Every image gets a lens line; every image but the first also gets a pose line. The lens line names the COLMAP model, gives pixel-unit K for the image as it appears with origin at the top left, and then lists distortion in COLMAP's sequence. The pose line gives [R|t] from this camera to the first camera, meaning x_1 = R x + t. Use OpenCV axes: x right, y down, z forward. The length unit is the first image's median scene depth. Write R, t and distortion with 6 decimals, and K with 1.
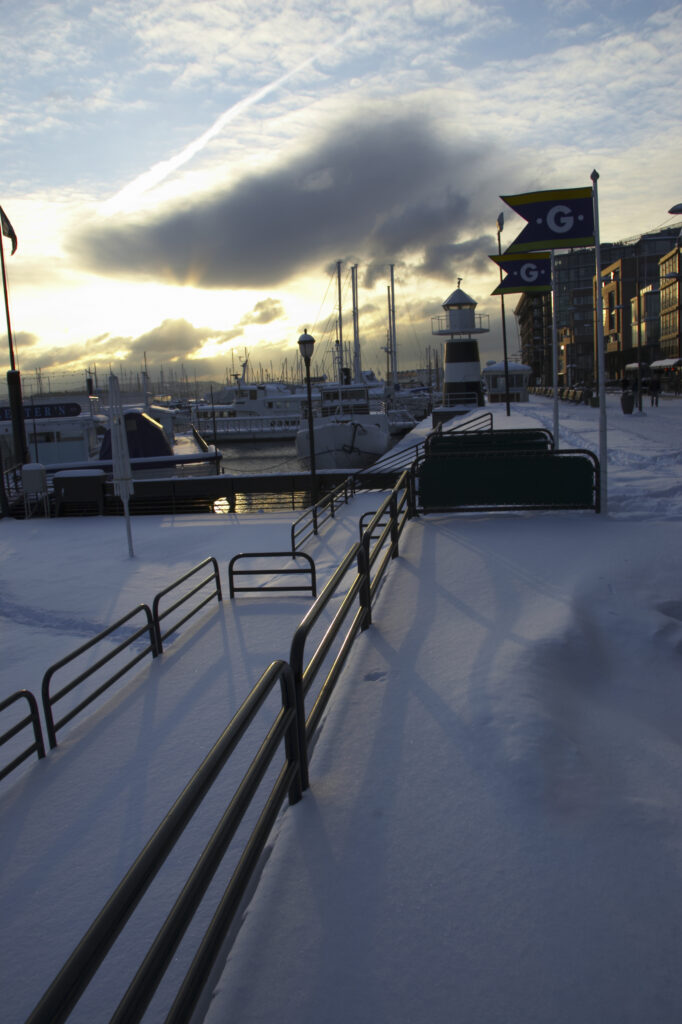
lens RADIAL K [[842.0, 0, 368.1], [0, 842.0, 532.7], [0, 0, 1]] dist [-0.158751, 0.169661]
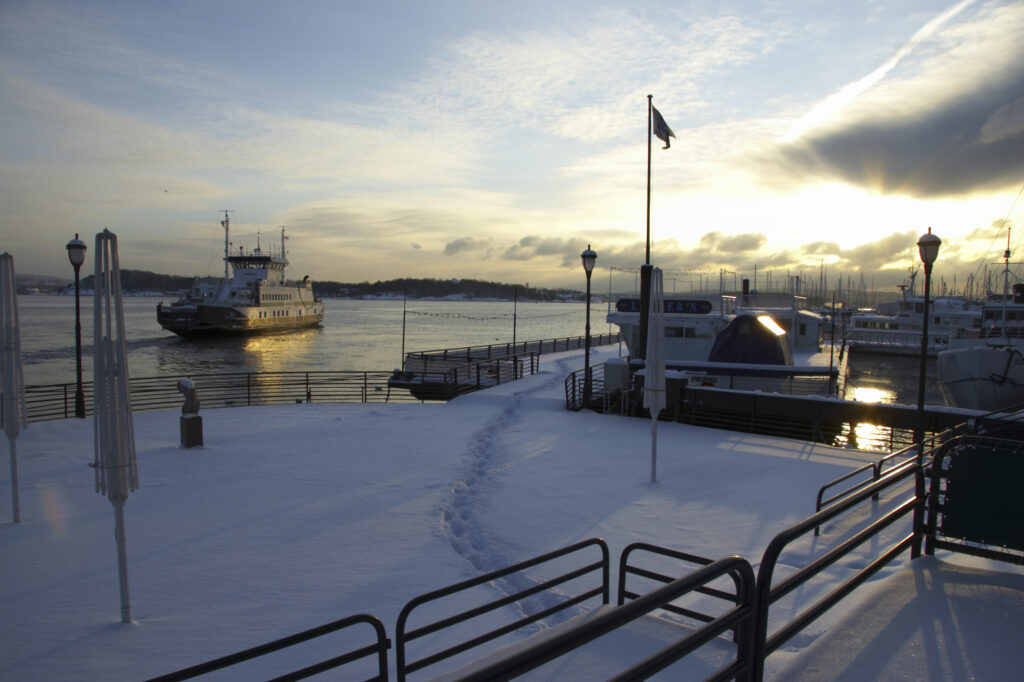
lens RADIAL K [[772.3, 0, 566.4], [0, 772.3, 344.7], [0, 0, 1]] dist [-0.154440, 0.101295]
pose [[0.816180, 0.090873, -0.570607, 0.028665], [-0.150266, 0.986957, -0.057757, -0.018839], [0.557916, 0.132883, 0.819190, 0.111249]]
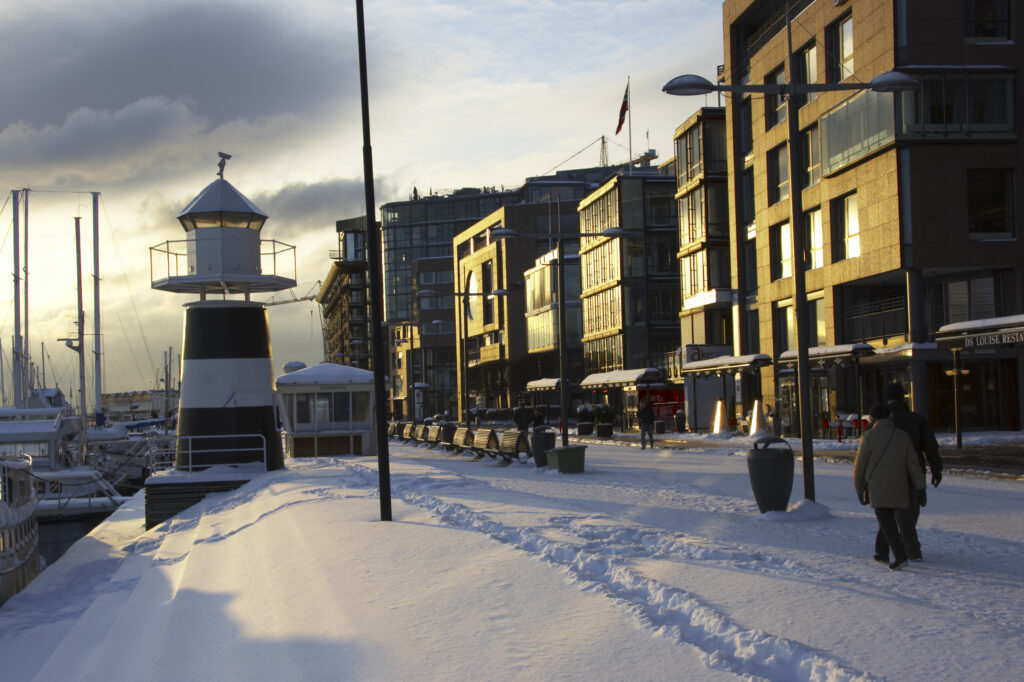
lens RADIAL K [[1293.7, 0, 514.3], [0, 1293.7, 365.8], [0, 0, 1]] dist [0.024202, 0.410712]
pose [[0.946591, 0.029014, 0.321128, 0.048440], [0.040083, 0.977629, -0.206482, -0.074649], [-0.319935, 0.208326, 0.924252, 0.426540]]
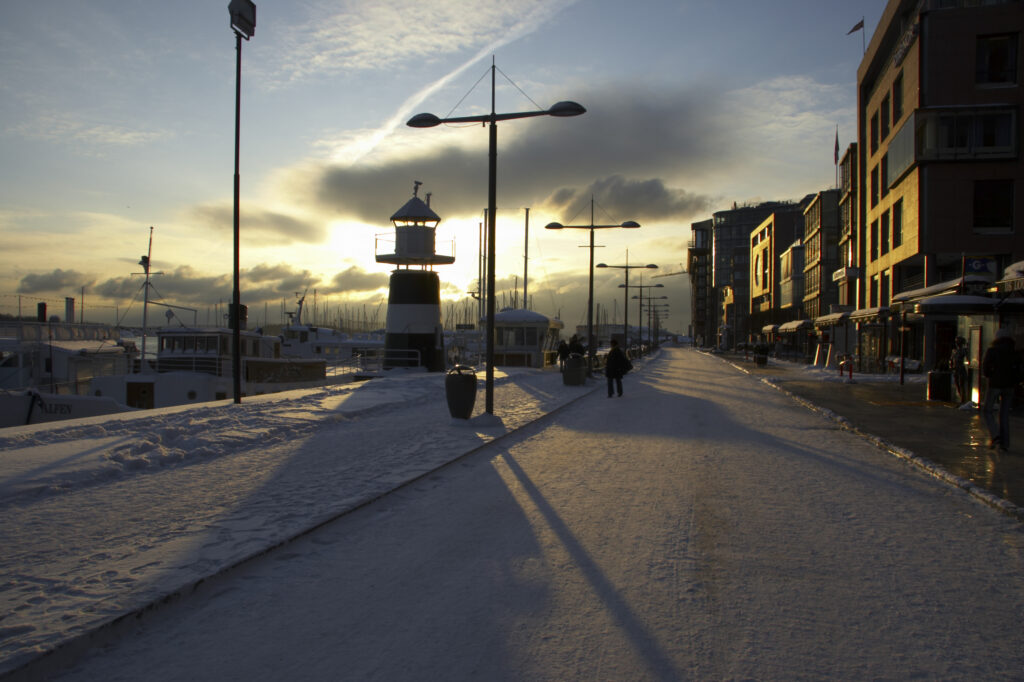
lens RADIAL K [[783.6, 0, 517.8], [0, 783.6, 367.2], [0, 0, 1]] dist [-0.202979, 0.179026]
pose [[0.994946, 0.061816, -0.079131, 0.278427], [-0.071750, 0.988969, -0.129583, -0.088351], [0.070248, 0.134605, 0.988406, 0.440663]]
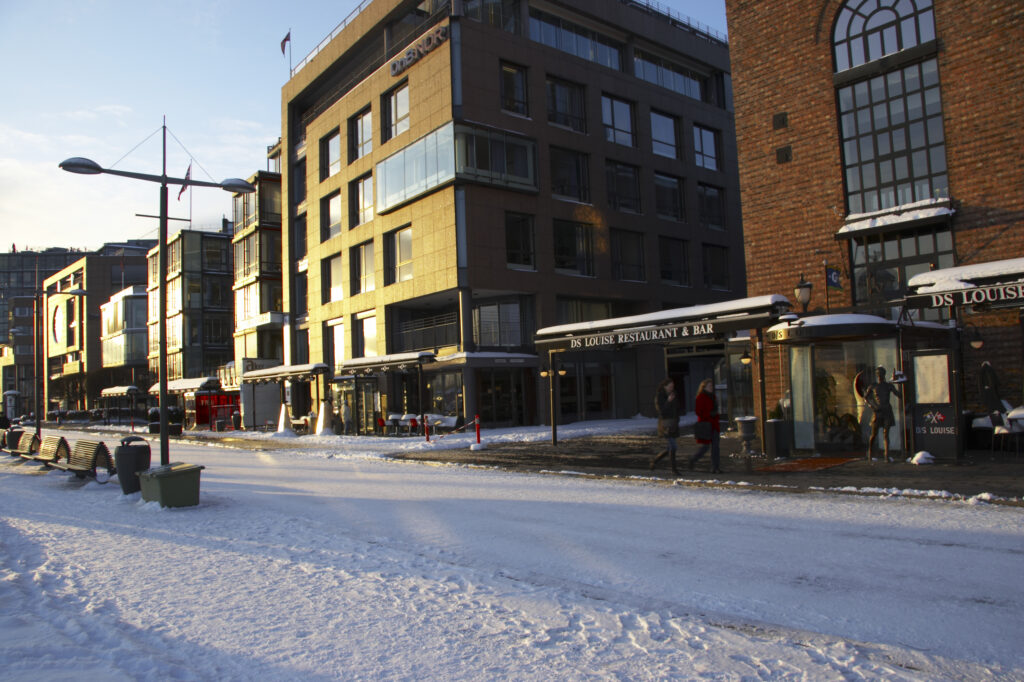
lens RADIAL K [[780.3, 0, 486.9], [0, 780.3, 357.5], [0, 0, 1]] dist [-0.166696, 0.144346]
pose [[0.688293, 0.058730, 0.723051, 0.161049], [0.125927, 0.971913, -0.198817, -0.136138], [-0.714419, 0.227896, 0.661565, 0.752635]]
